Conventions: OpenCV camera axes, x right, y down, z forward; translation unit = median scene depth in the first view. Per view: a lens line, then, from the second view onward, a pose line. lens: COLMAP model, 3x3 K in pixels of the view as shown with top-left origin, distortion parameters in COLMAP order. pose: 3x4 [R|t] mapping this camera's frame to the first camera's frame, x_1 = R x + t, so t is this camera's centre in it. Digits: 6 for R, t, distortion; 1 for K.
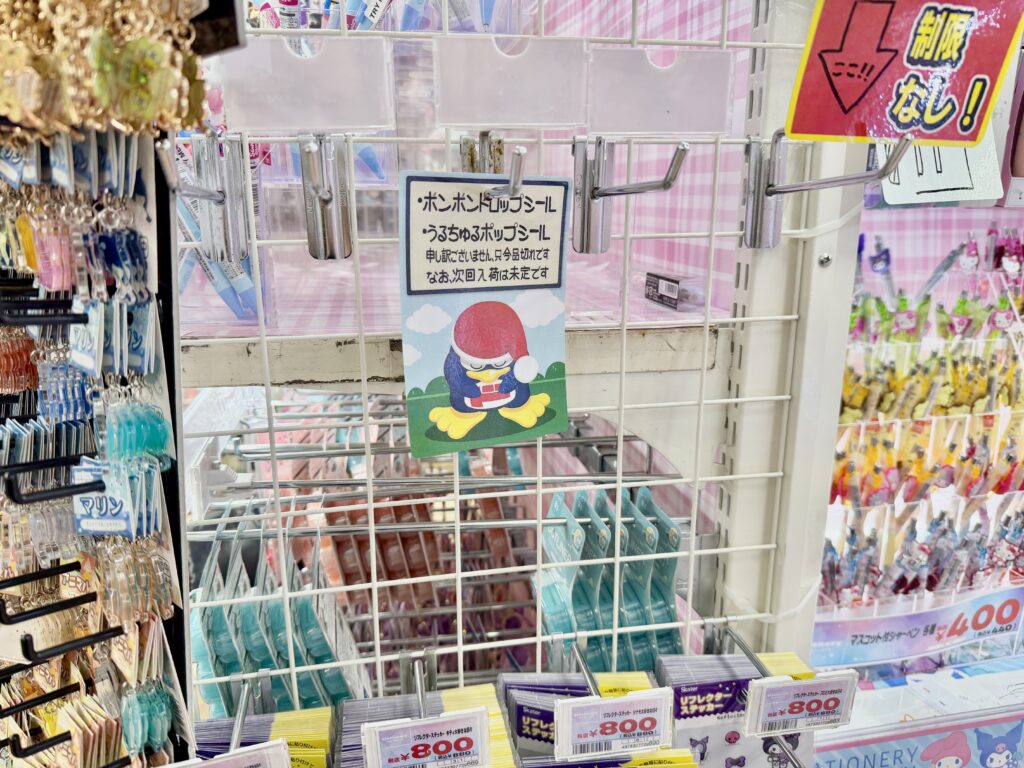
lens RADIAL K [[730.8, 0, 509.1], [0, 730.8, 382.9], [0, 0, 1]] dist [-0.030563, 0.002668]
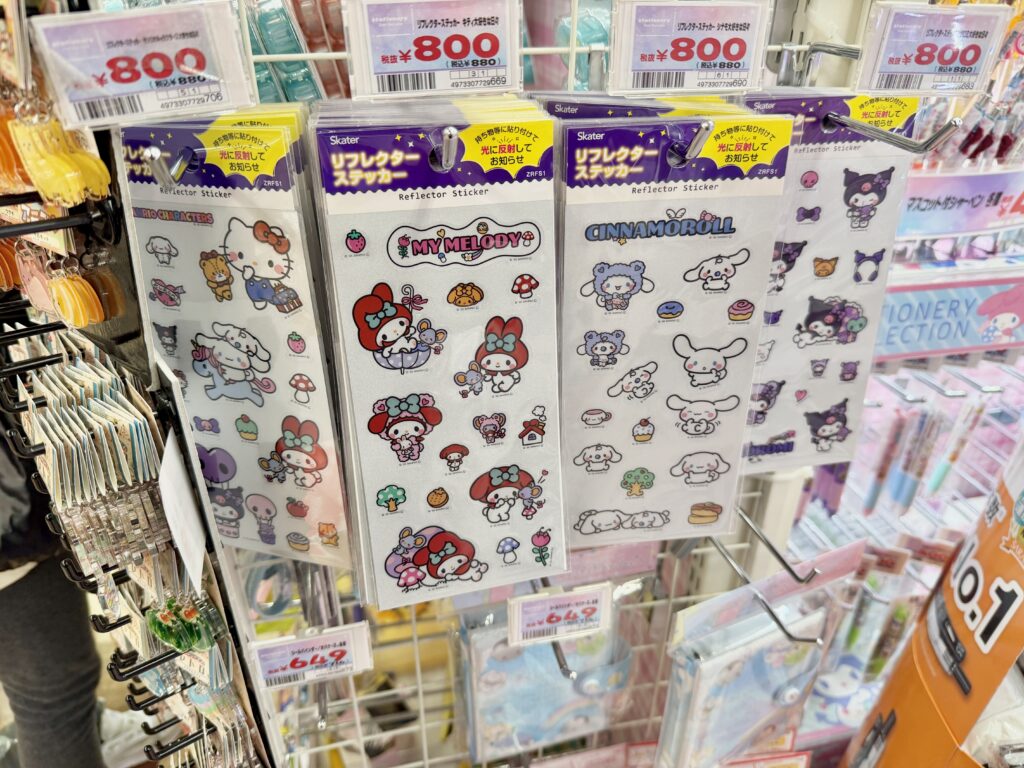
lens RADIAL K [[730.8, 0, 514.4], [0, 730.8, 384.8], [0, 0, 1]] dist [-0.030563, 0.002668]
pose [[0.999632, -0.004554, 0.026724, -0.032197], [-0.003380, 0.957161, 0.289538, 0.352279], [-0.026898, -0.289521, 0.956794, 0.123597]]
